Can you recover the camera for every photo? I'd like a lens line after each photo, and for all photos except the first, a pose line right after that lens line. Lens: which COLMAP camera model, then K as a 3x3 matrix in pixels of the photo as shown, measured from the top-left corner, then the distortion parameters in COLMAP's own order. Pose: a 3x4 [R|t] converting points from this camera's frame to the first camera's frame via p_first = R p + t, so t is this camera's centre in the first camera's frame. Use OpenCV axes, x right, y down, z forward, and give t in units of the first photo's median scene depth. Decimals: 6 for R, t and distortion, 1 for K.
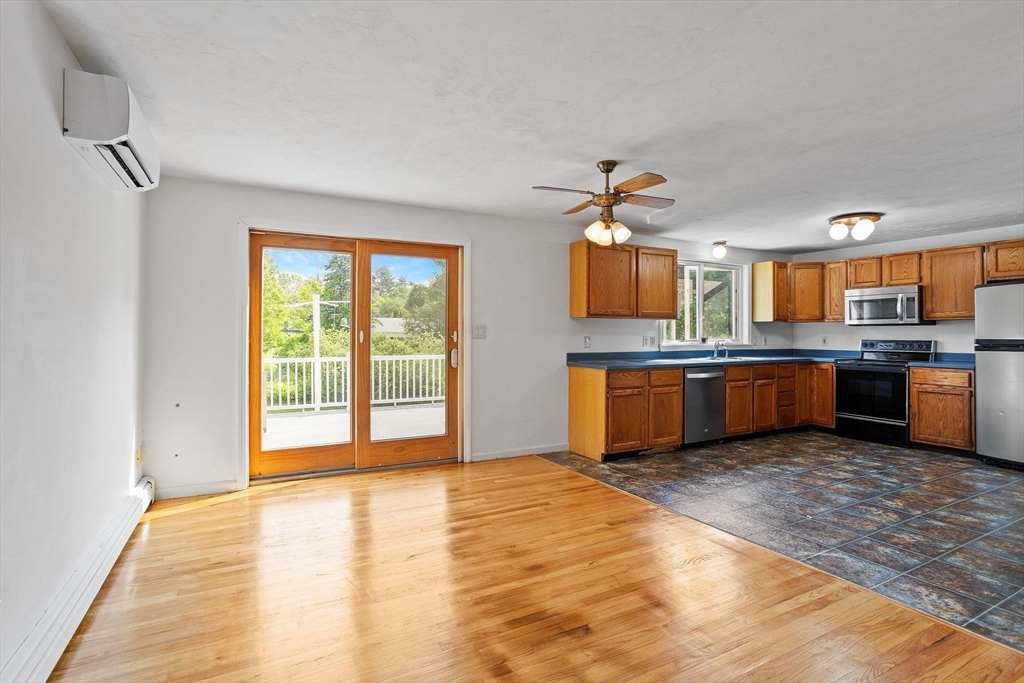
lens RADIAL K [[510.6, 0, 525.9], [0, 510.6, 328.8], [0, 0, 1]] dist [-0.037365, 0.033801]
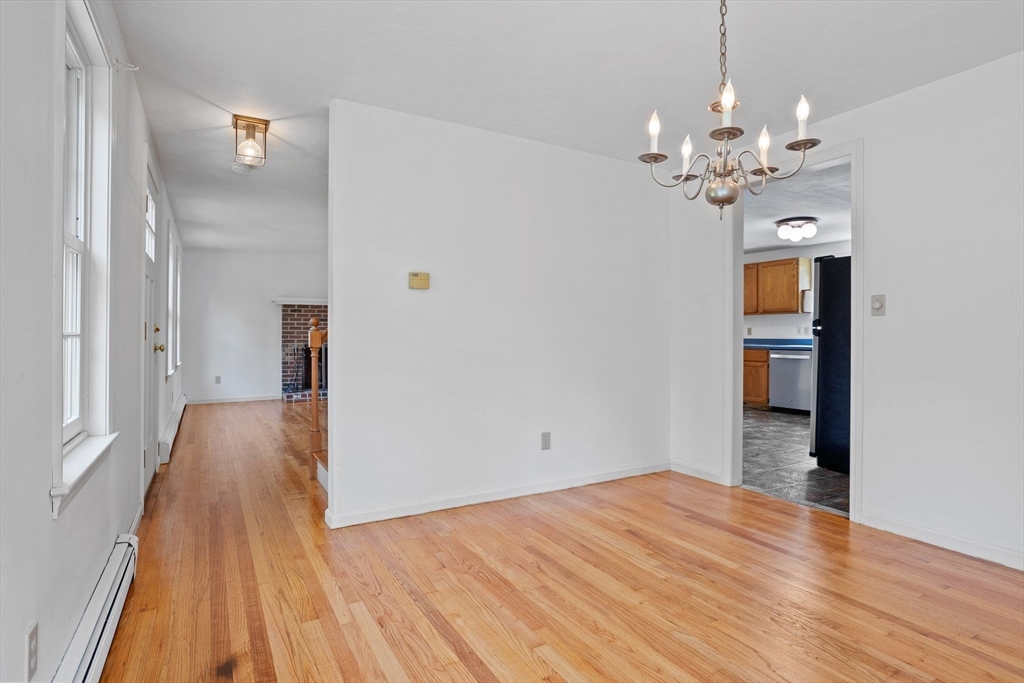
lens RADIAL K [[519.3, 0, 506.5], [0, 519.3, 339.4], [0, 0, 1]] dist [-0.060067, 0.038456]
pose [[0.009374, -0.001962, -0.999954, 1.640045], [0.005628, 0.999982, -0.001910, 0.048555], [0.999940, -0.005610, 0.009384, 0.285675]]
